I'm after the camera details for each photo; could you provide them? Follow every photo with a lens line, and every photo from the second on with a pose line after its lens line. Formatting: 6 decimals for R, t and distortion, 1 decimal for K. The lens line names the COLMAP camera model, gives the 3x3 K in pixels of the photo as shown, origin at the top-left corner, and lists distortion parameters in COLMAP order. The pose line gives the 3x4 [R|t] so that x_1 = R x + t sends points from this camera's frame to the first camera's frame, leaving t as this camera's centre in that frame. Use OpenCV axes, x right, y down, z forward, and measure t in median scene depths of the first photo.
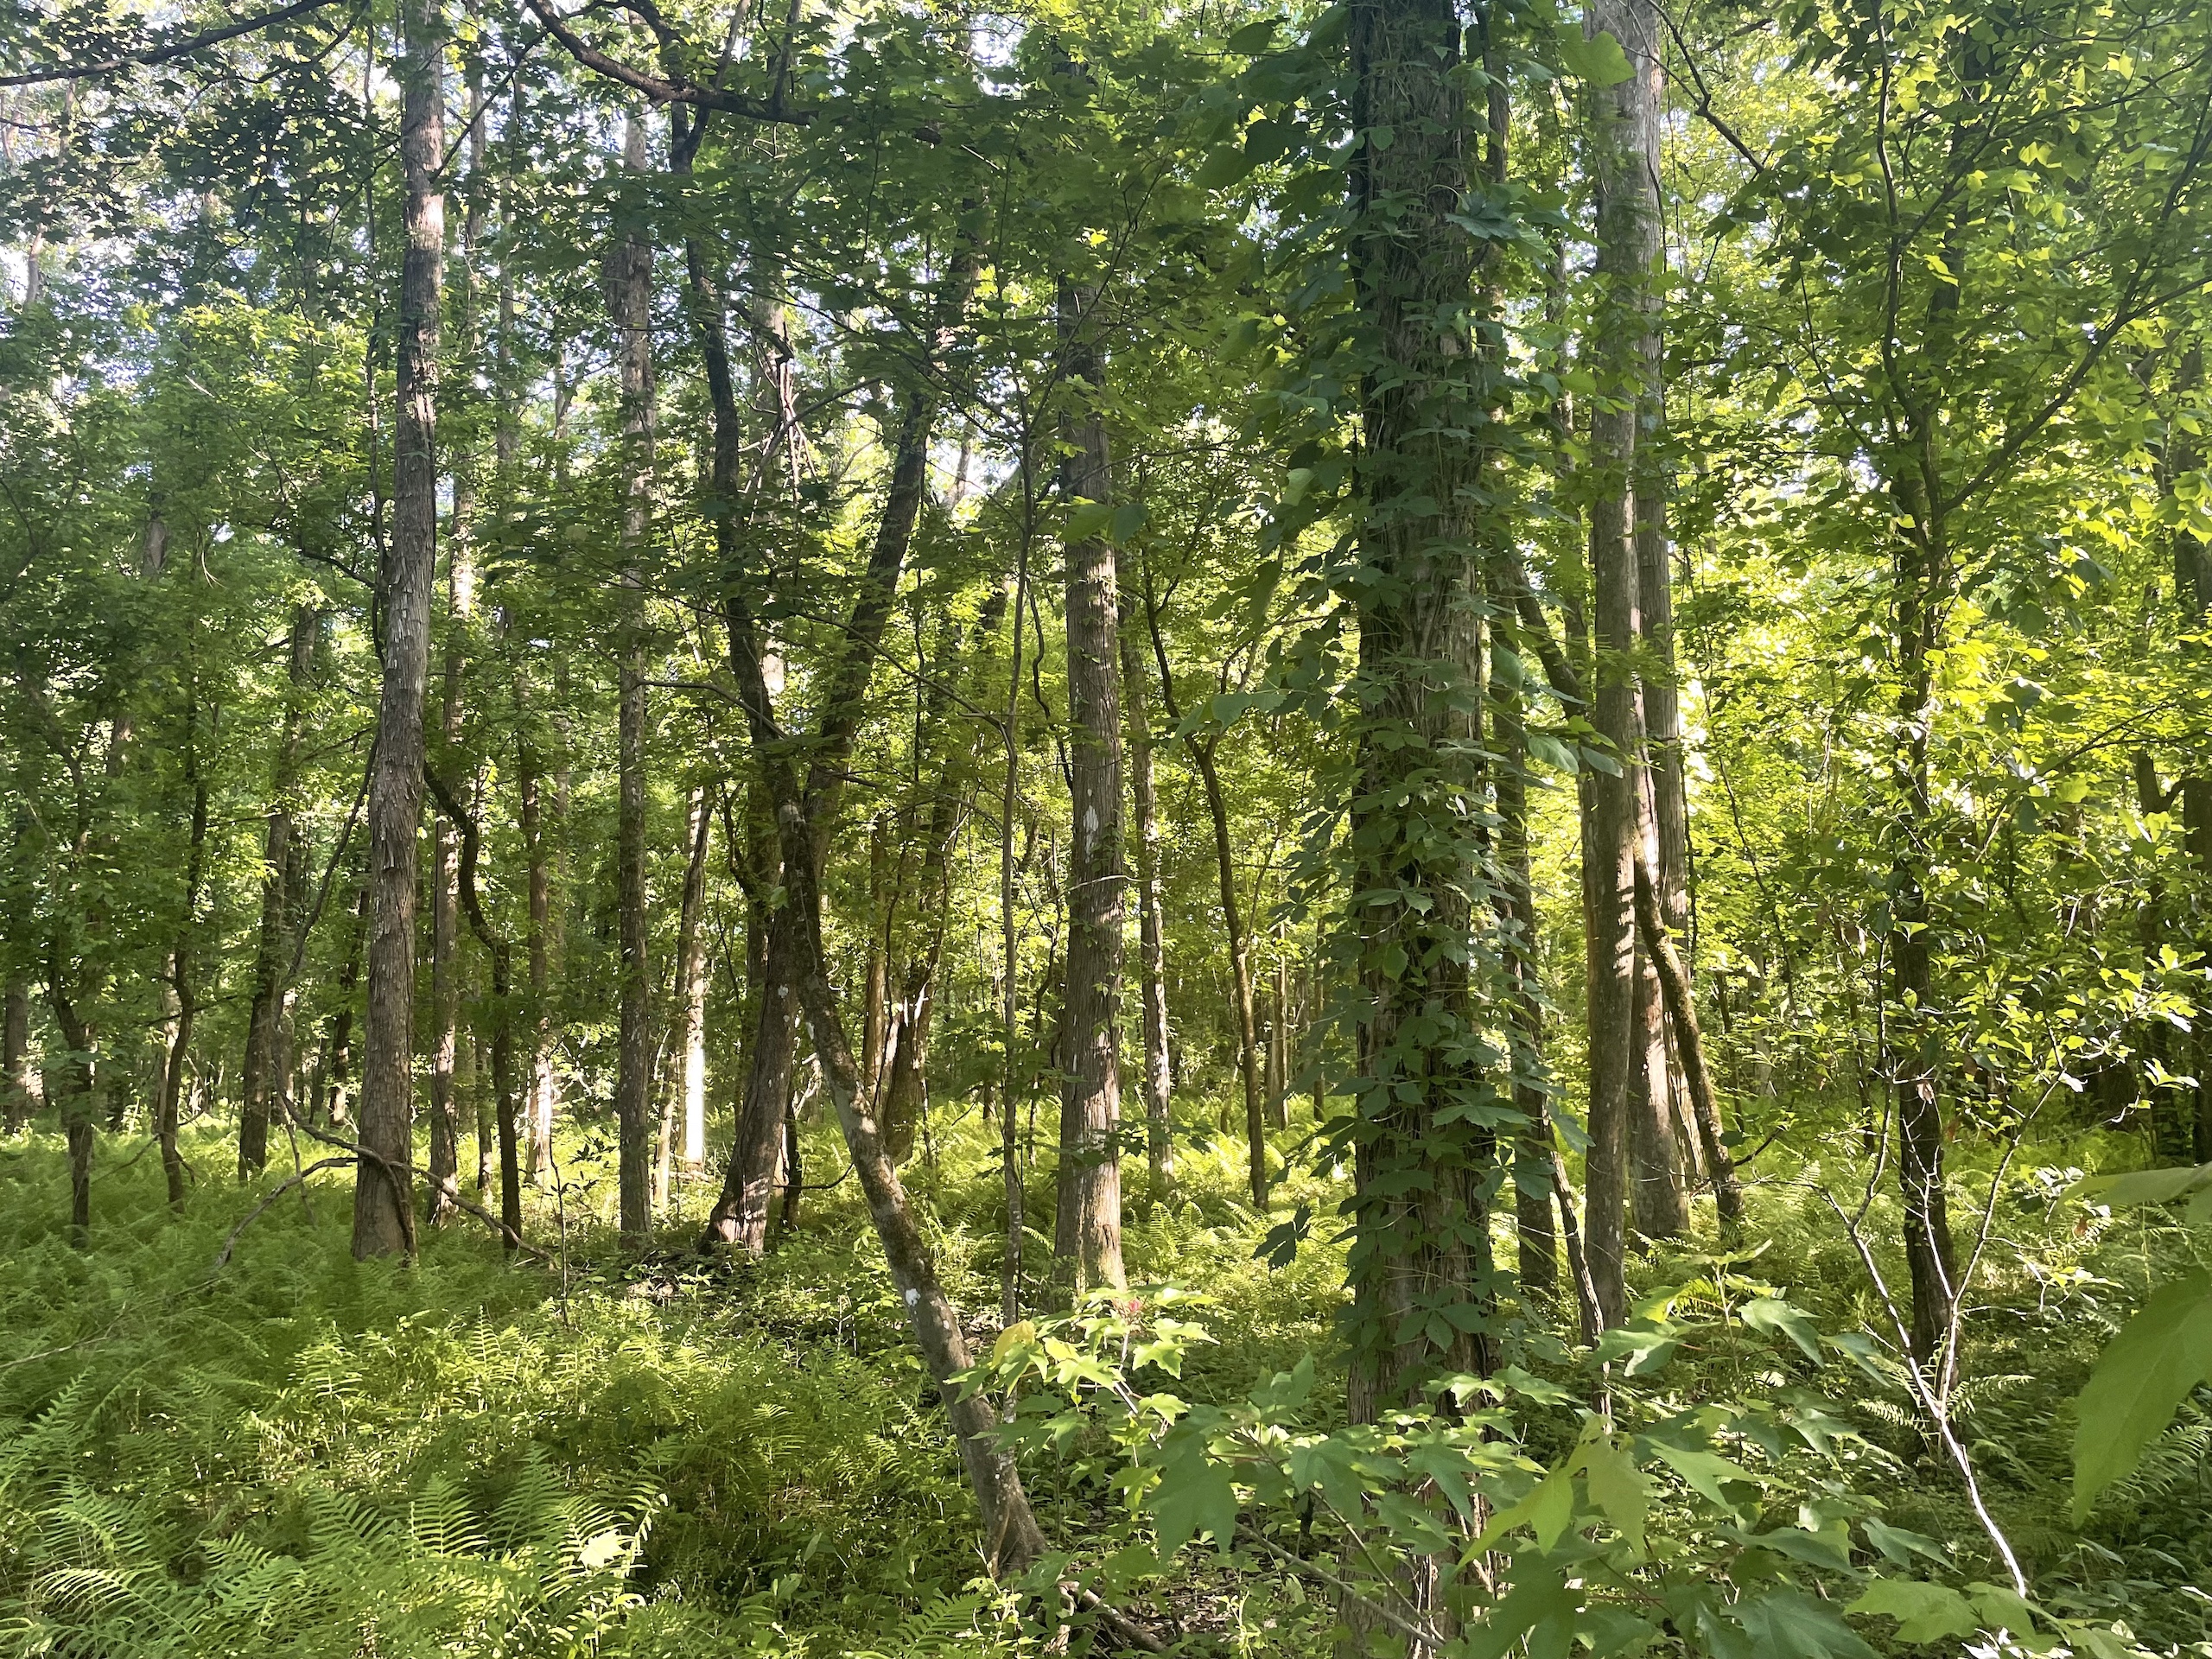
lens RADIAL K [[1632.3, 0, 1096.3], [0, 1632.3, 837.9], [0, 0, 1]] dist [0.090452, -0.112911]
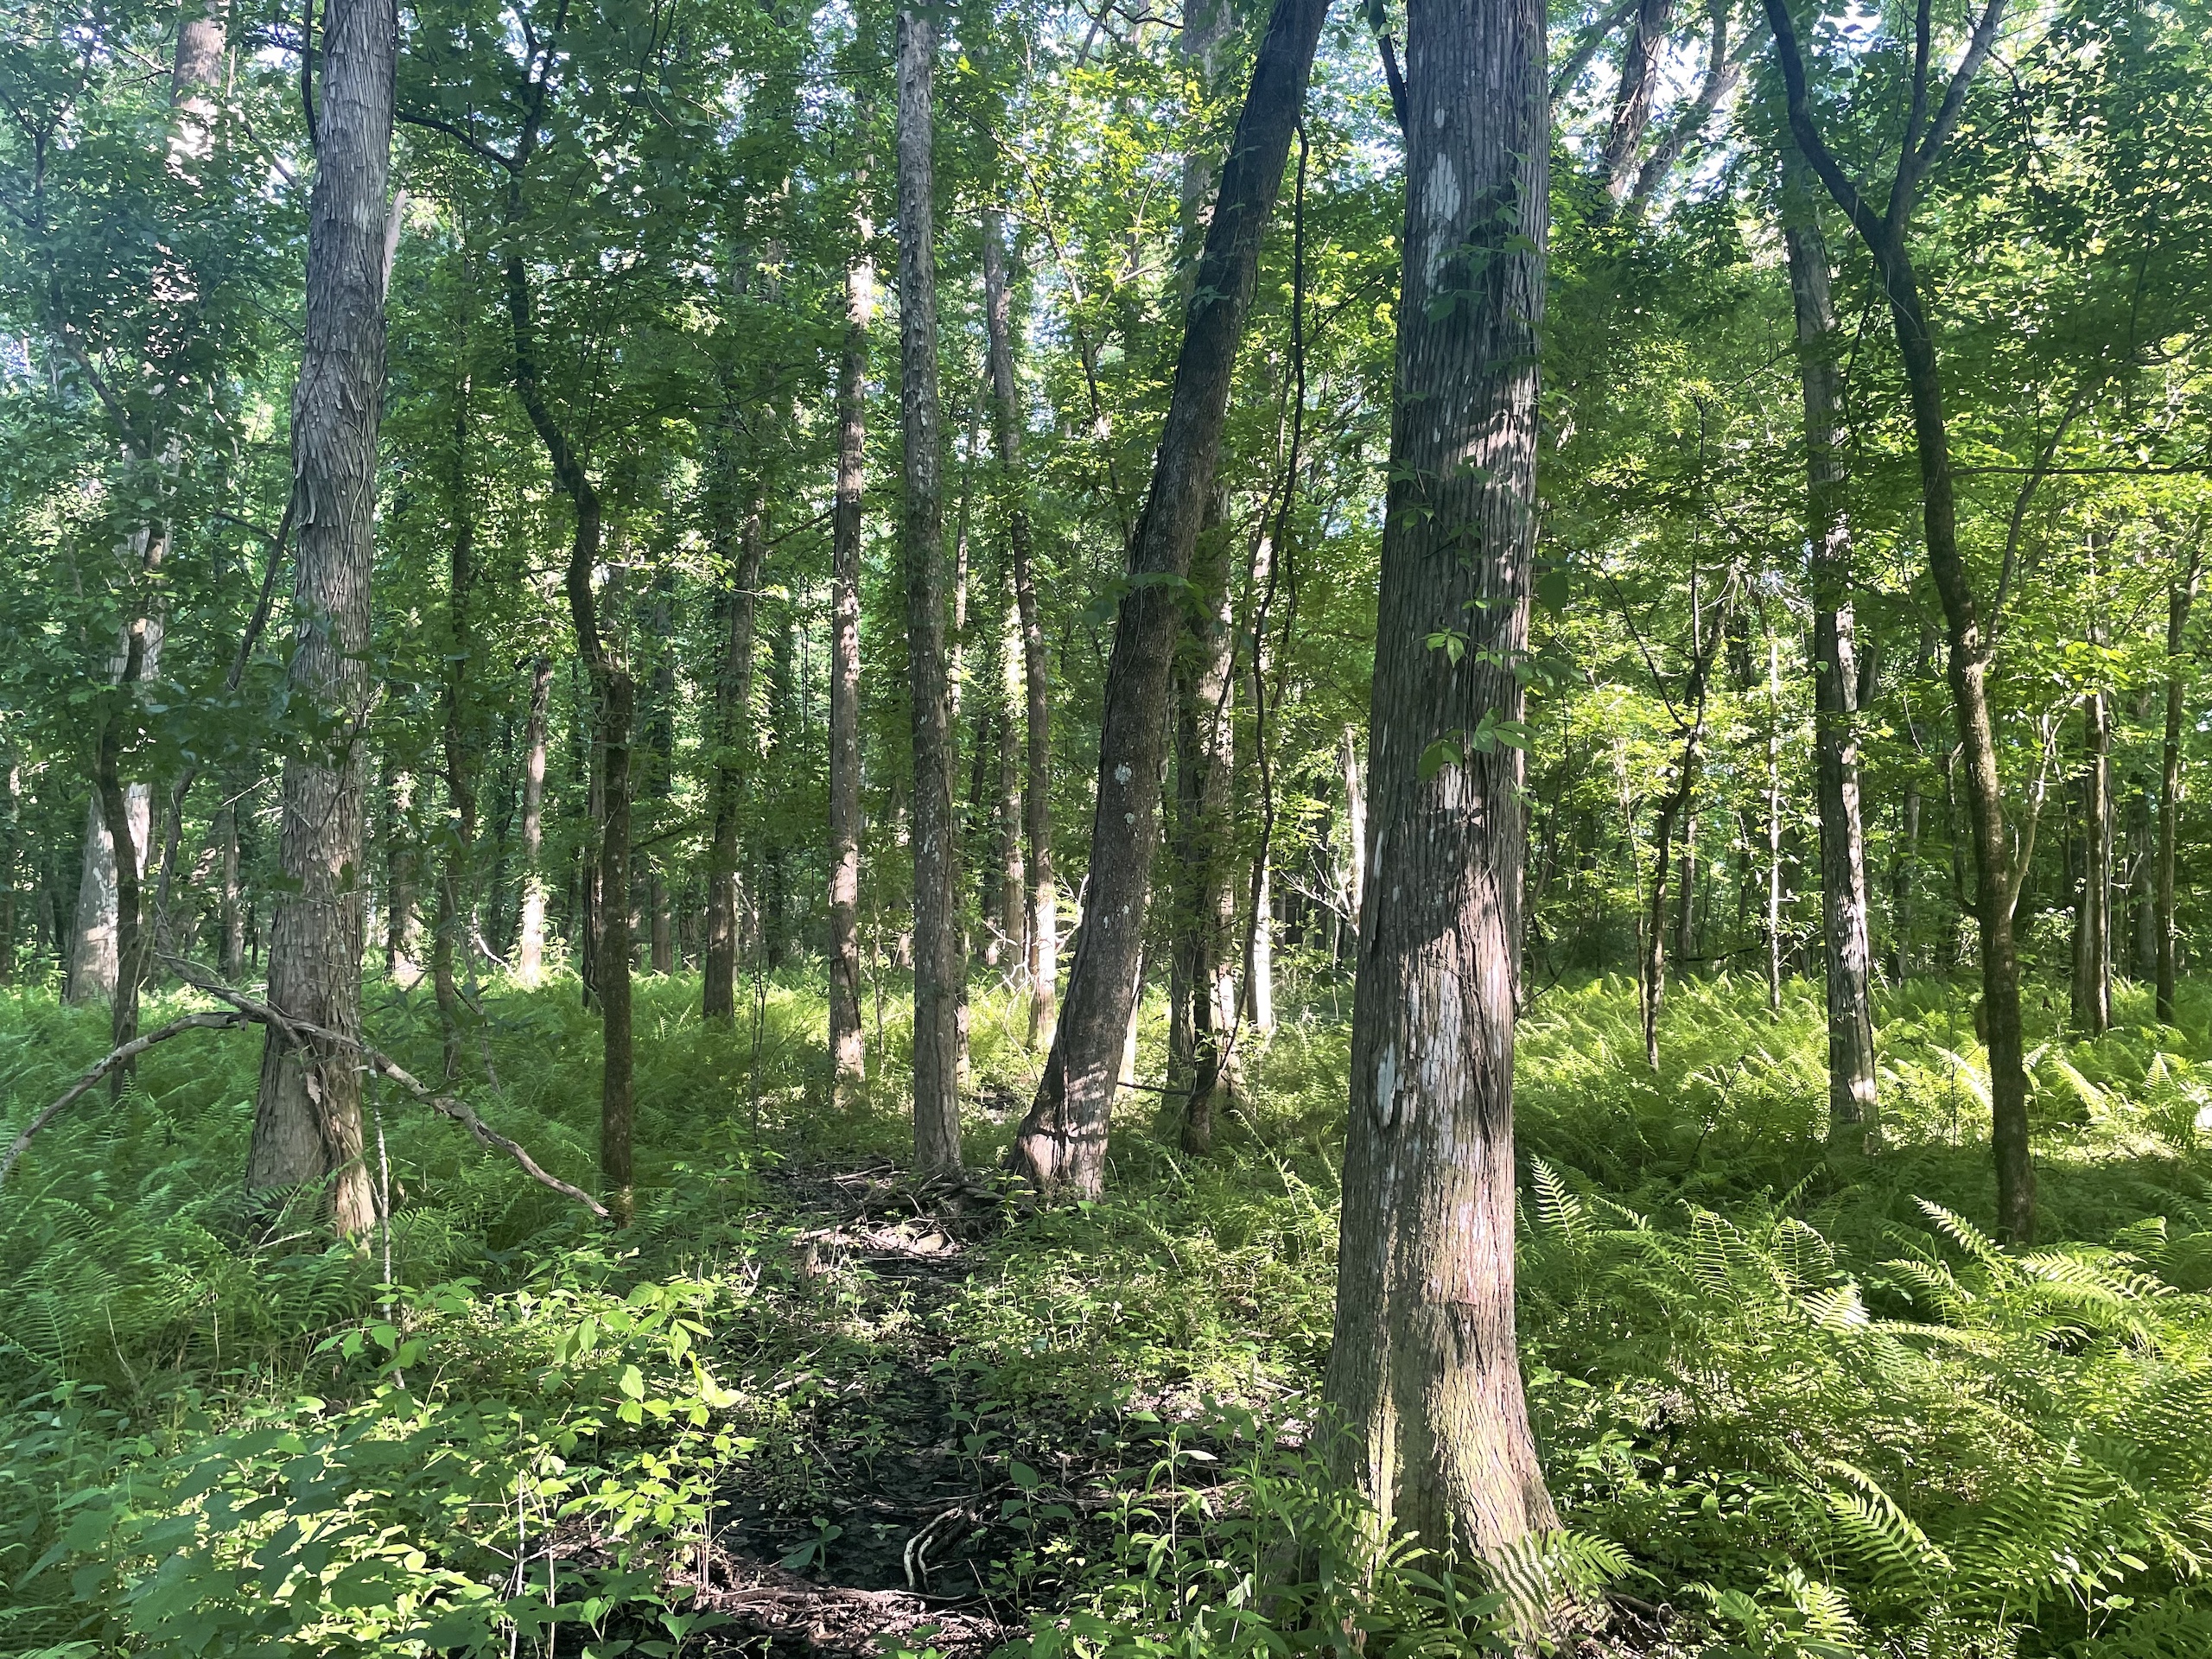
lens RADIAL K [[1632.3, 0, 1096.3], [0, 1632.3, 837.9], [0, 0, 1]] dist [0.090452, -0.112911]
pose [[0.906061, -0.000787, -0.423146, 0.044361], [0.034531, 0.996800, 0.072087, 0.055383], [0.421735, -0.079927, 0.903189, 0.336614]]
